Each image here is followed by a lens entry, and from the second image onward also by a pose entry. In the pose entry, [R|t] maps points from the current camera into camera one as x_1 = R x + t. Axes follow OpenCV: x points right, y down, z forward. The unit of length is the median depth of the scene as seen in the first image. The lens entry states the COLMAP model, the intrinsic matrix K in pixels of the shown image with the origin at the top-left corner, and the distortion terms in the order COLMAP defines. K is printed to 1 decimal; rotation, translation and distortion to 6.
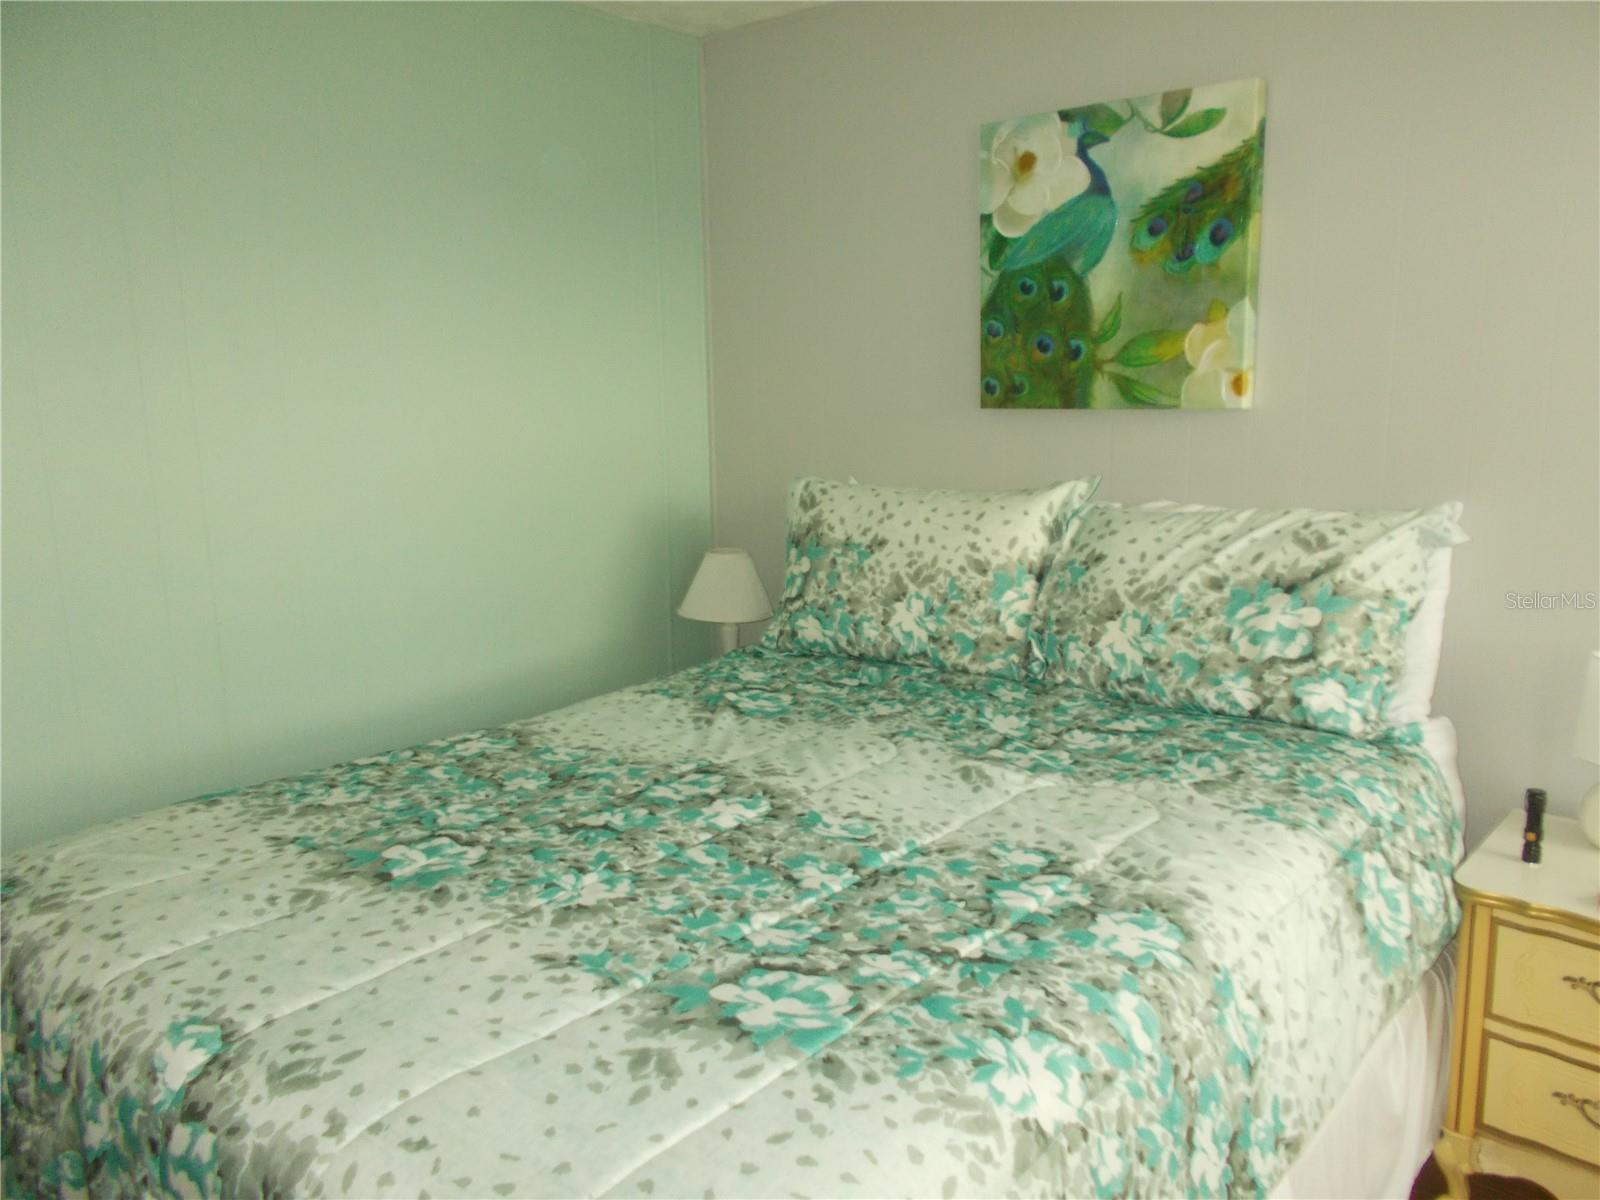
lens RADIAL K [[1285.6, 0, 812.5], [0, 1285.6, 601.6], [0, 0, 1]] dist [-0.005784, 0.085384]
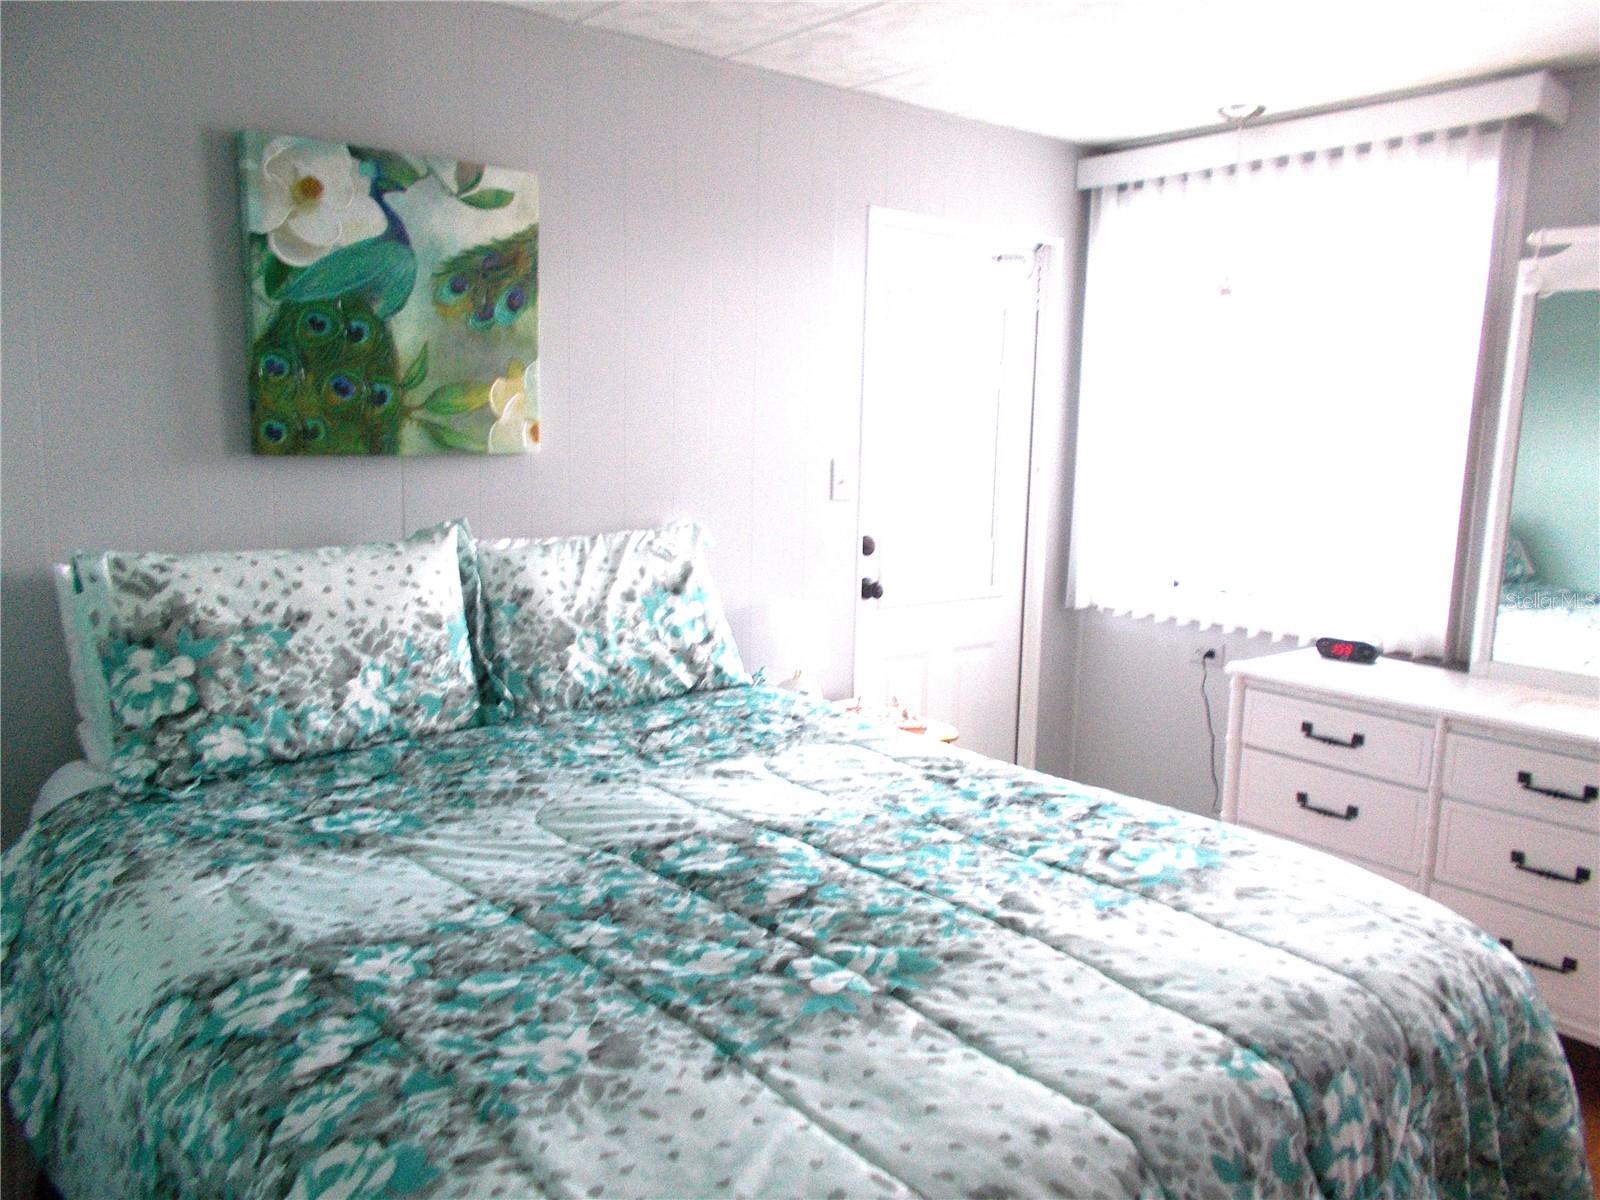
lens RADIAL K [[1285.6, 0, 812.5], [0, 1285.6, 601.6], [0, 0, 1]] dist [-0.005784, 0.085384]
pose [[0.137744, -0.120653, 0.983092, -0.750862], [0.154268, 0.983053, 0.099034, -0.090595], [-0.978380, 0.138018, 0.154022, 0.568640]]
